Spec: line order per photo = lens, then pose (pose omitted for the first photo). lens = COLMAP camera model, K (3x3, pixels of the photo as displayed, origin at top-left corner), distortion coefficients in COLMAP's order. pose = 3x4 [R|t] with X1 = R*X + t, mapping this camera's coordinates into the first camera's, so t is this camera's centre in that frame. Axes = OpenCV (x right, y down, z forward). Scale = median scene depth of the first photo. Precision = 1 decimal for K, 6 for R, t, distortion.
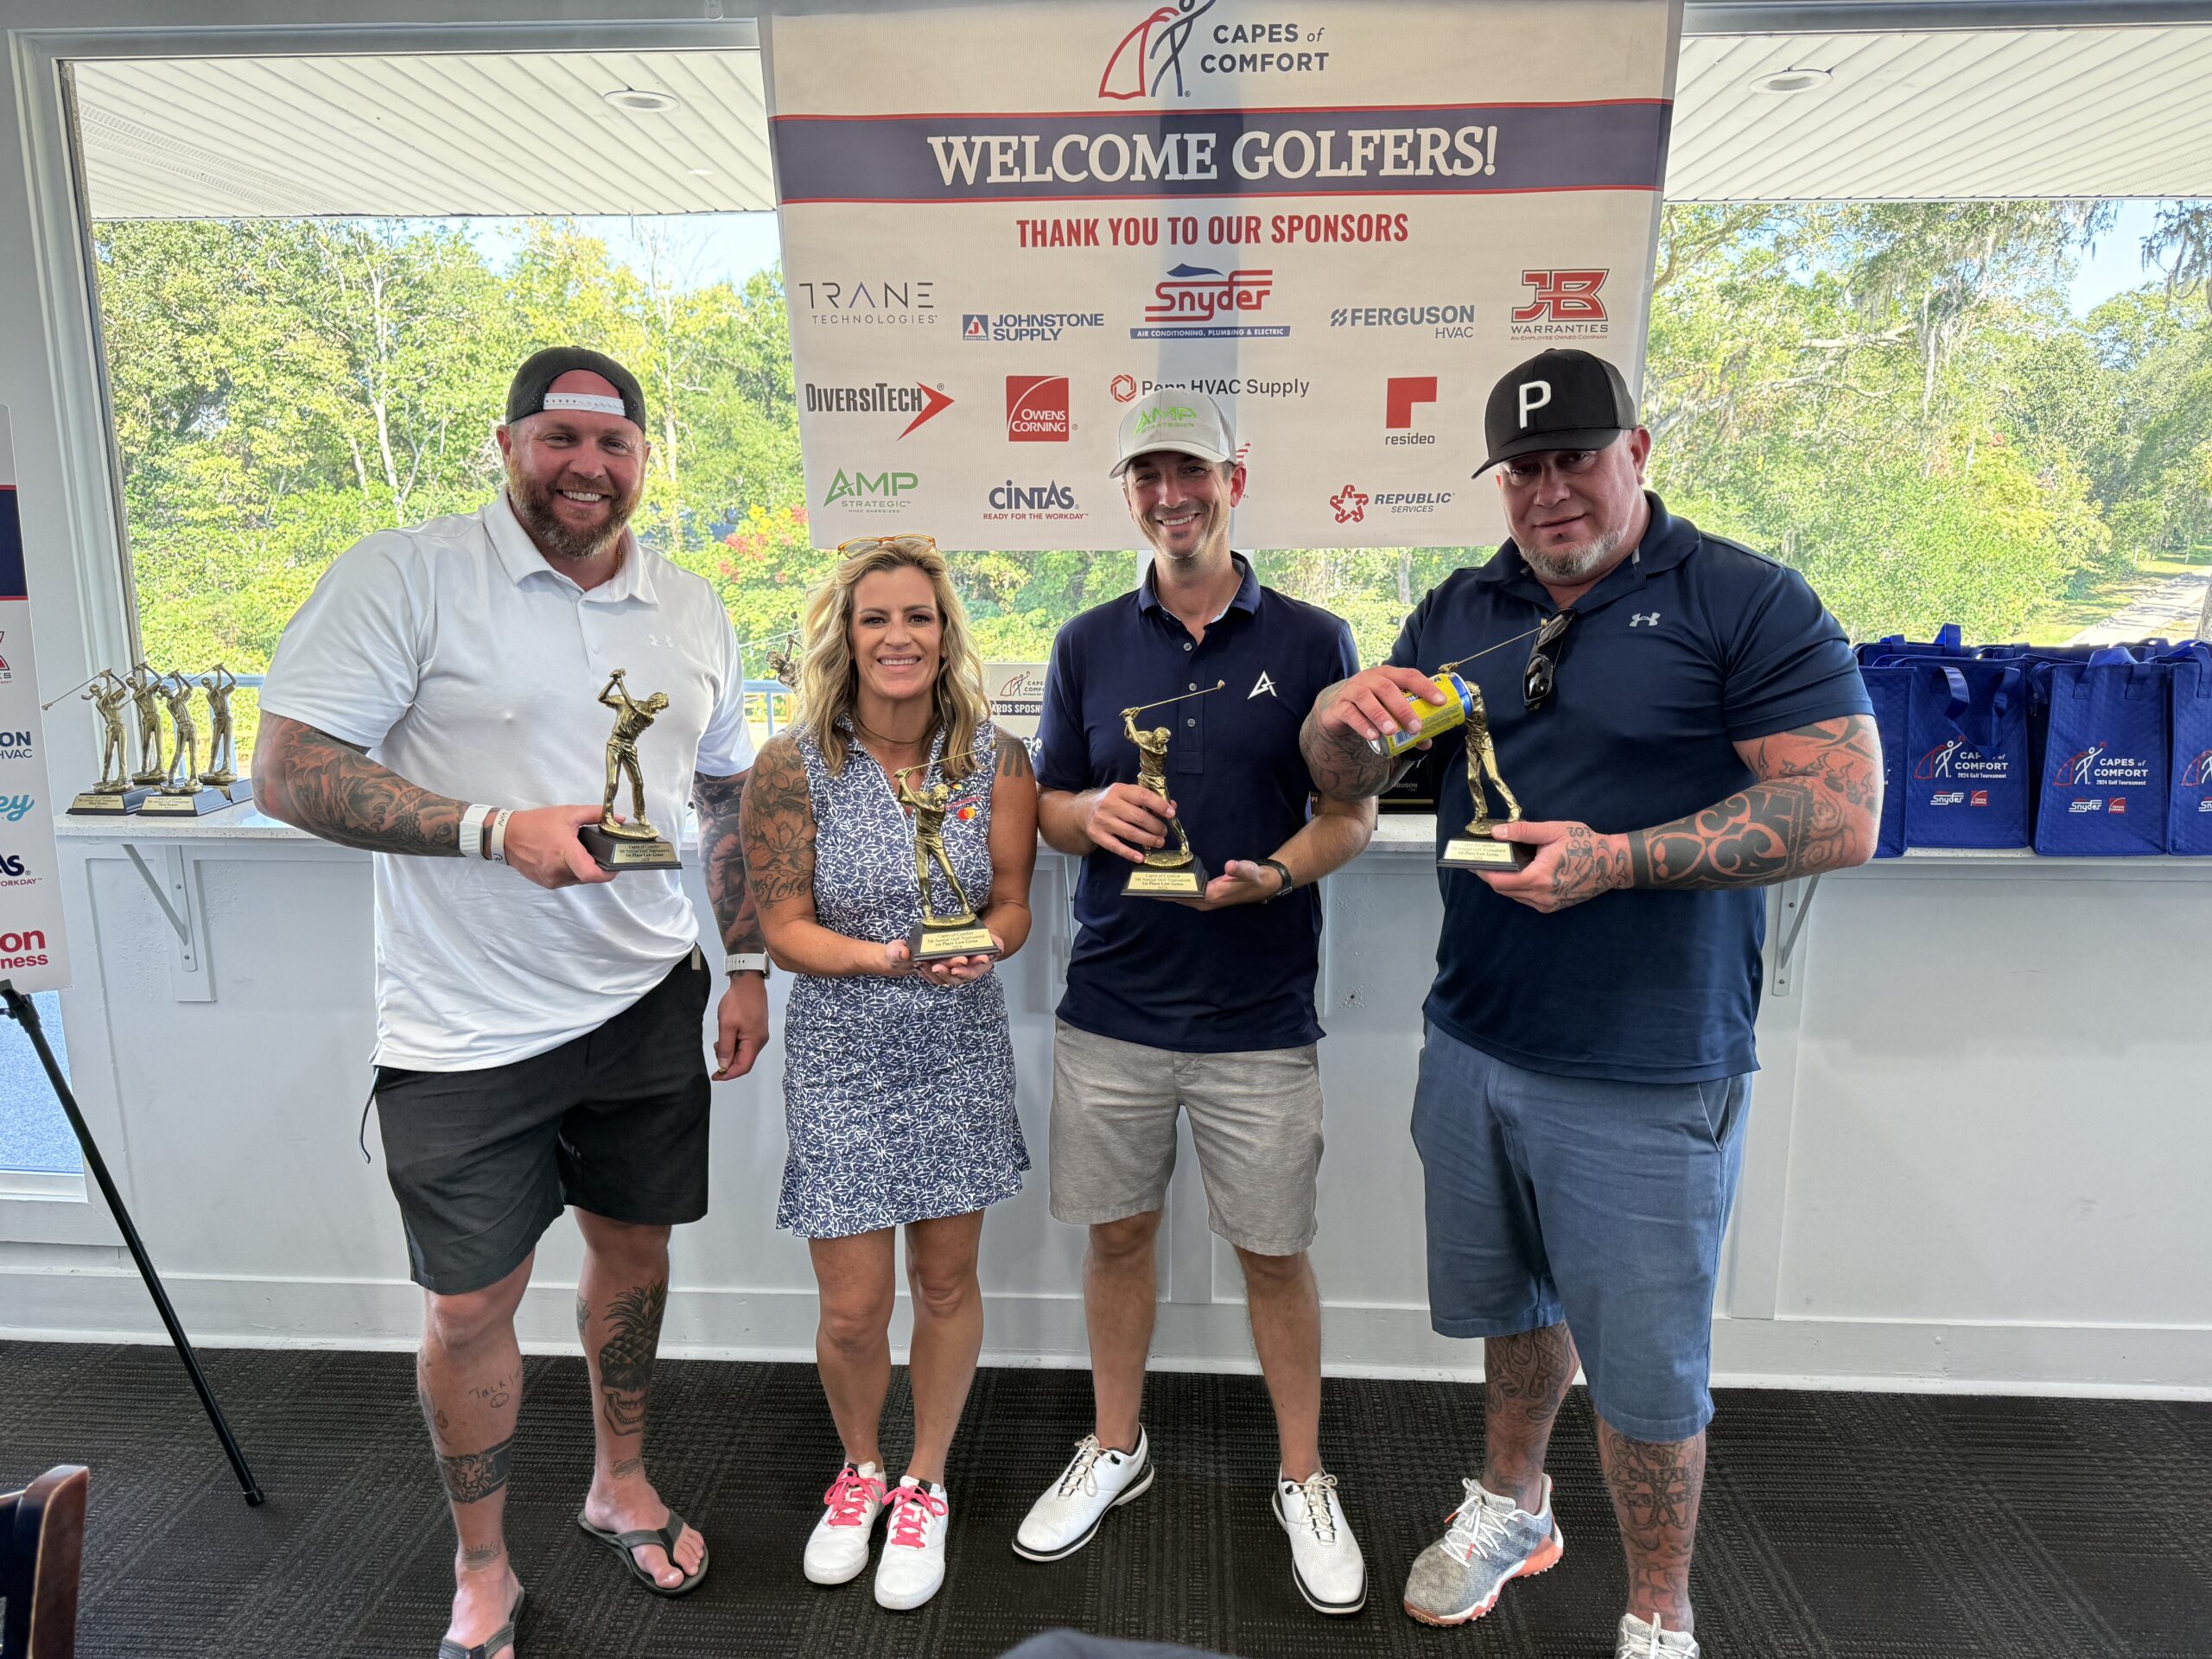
lens RADIAL K [[1502.2, 0, 1100.6], [0, 1502.2, 825.5], [0, 0, 1]] dist [0.018734, -0.017257]
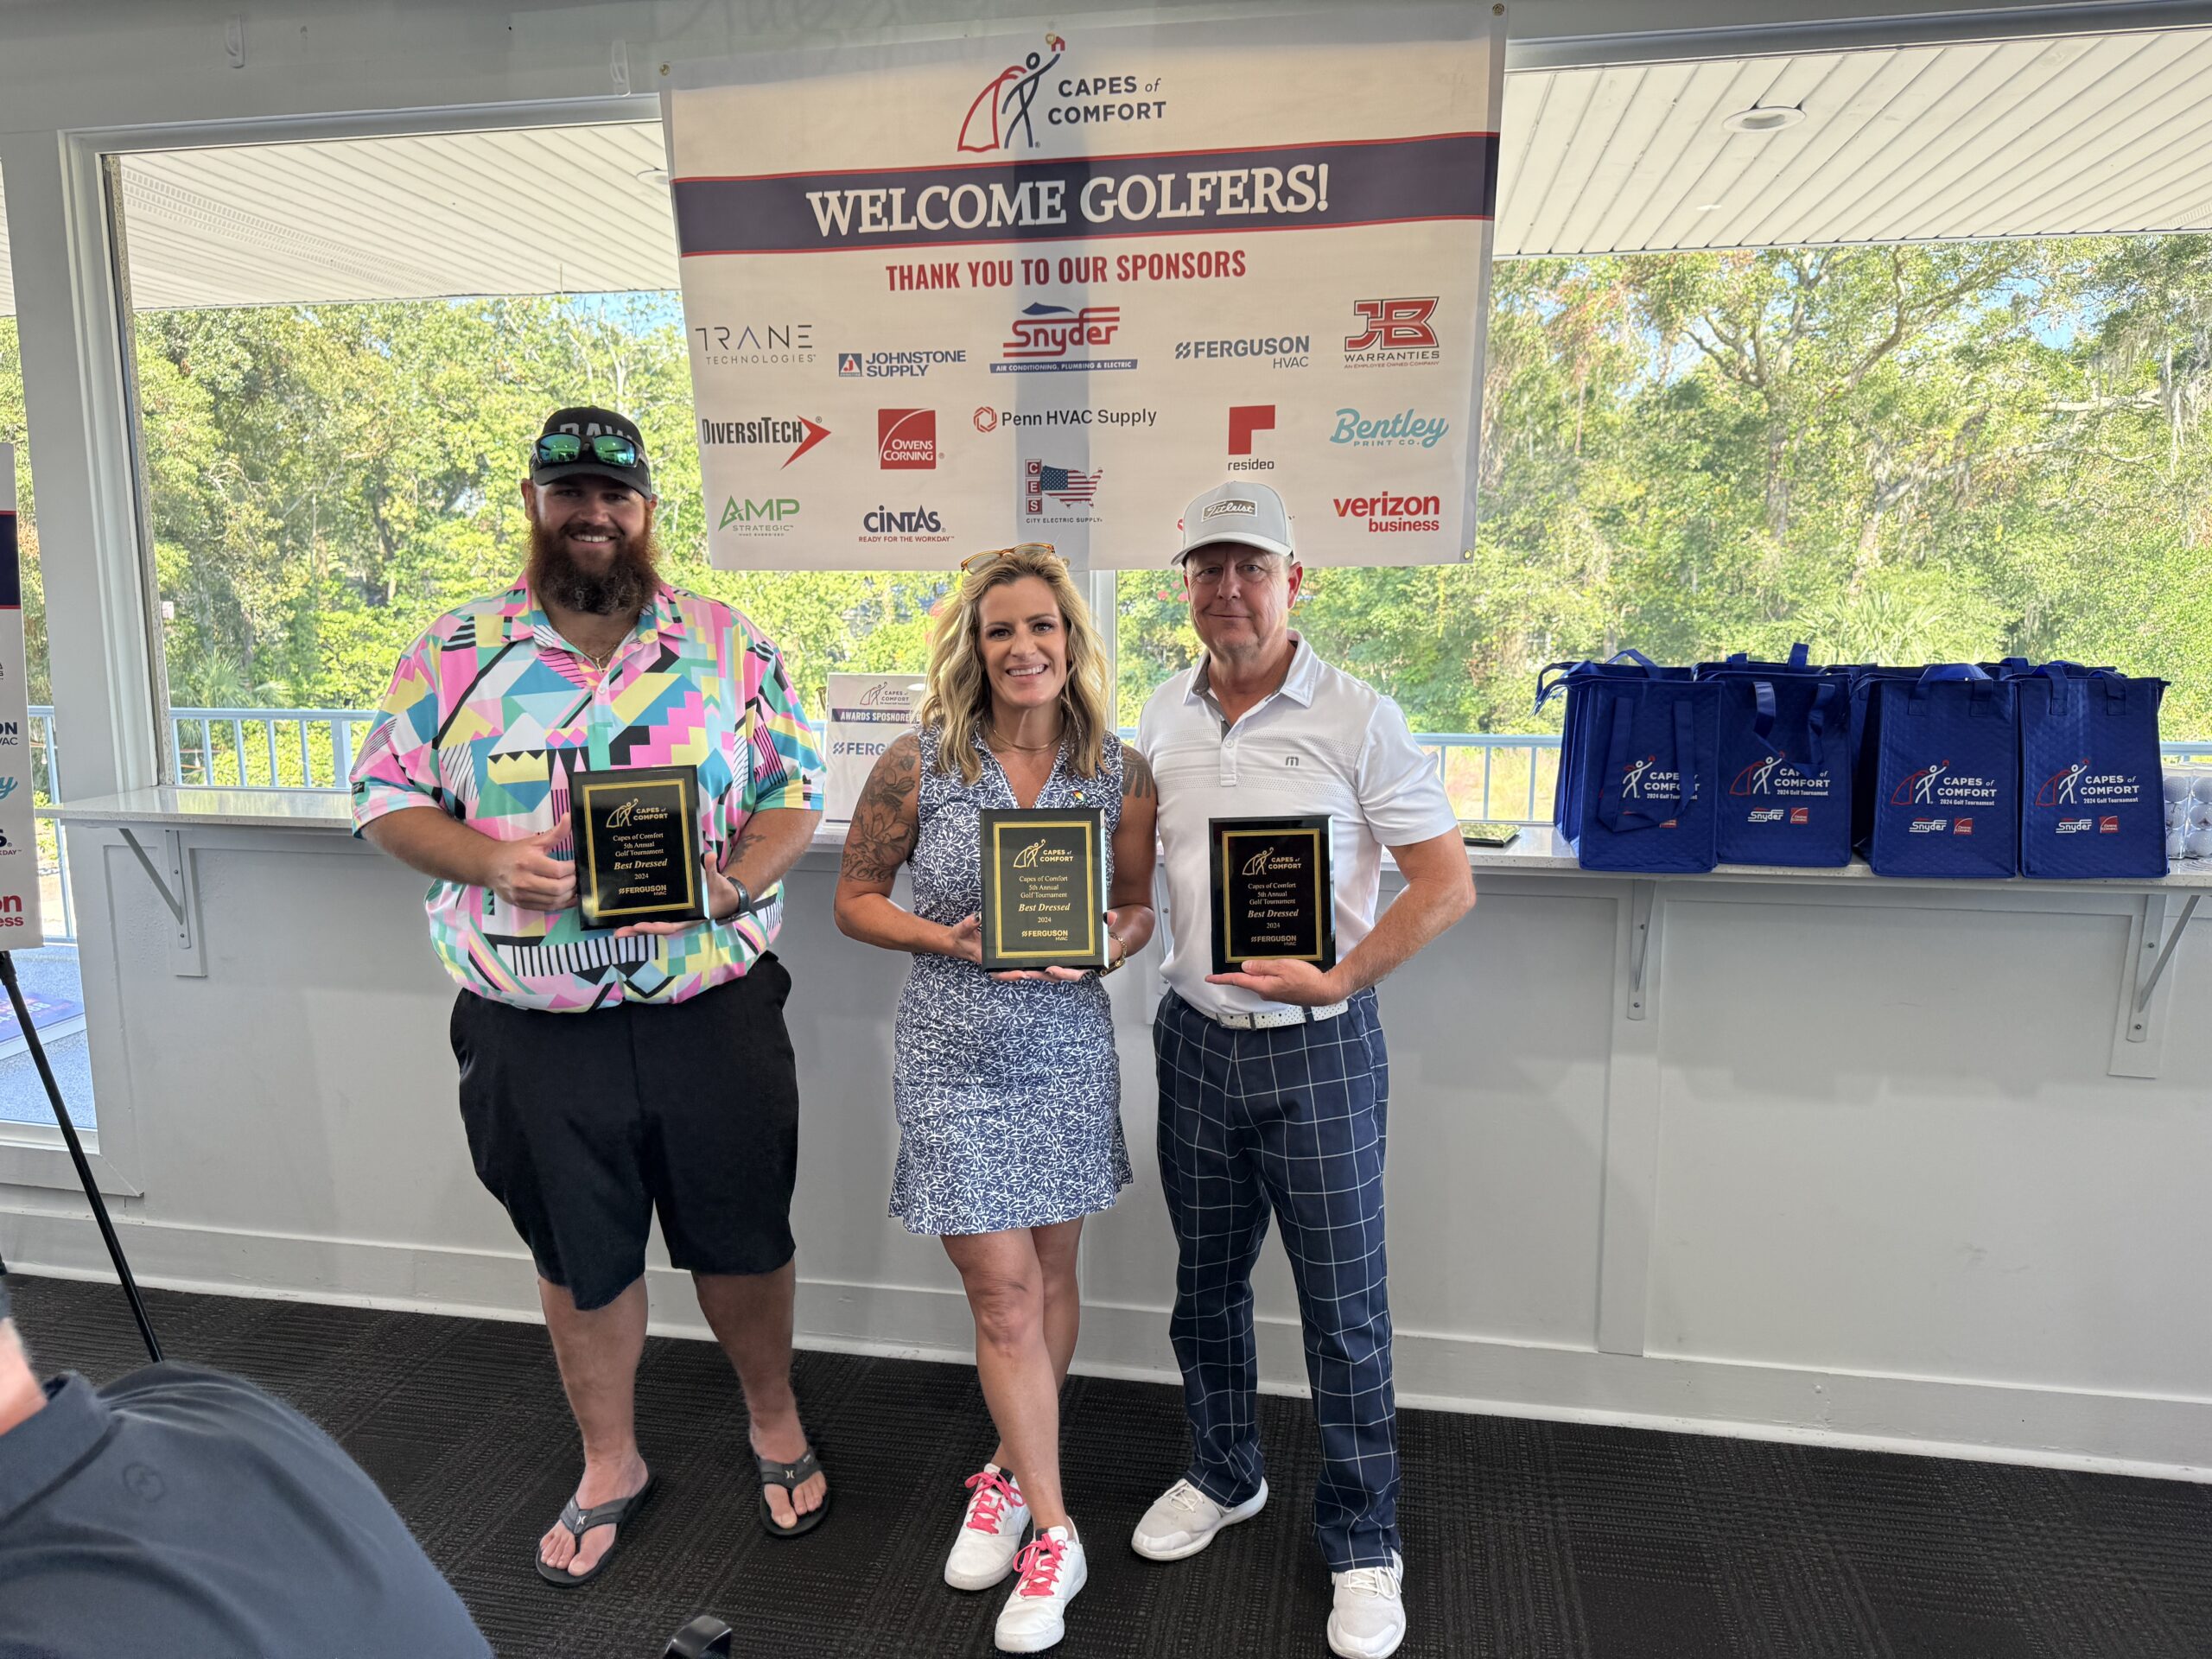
lens RADIAL K [[1502.2, 0, 1101.2], [0, 1502.2, 831.6], [0, 0, 1]] dist [0.018734, -0.017257]
pose [[0.991380, 0.021795, -0.129192, 0.238244], [-0.027323, 0.998779, -0.041169, 0.041747], [0.128137, 0.044344, 0.990765, -0.030292]]
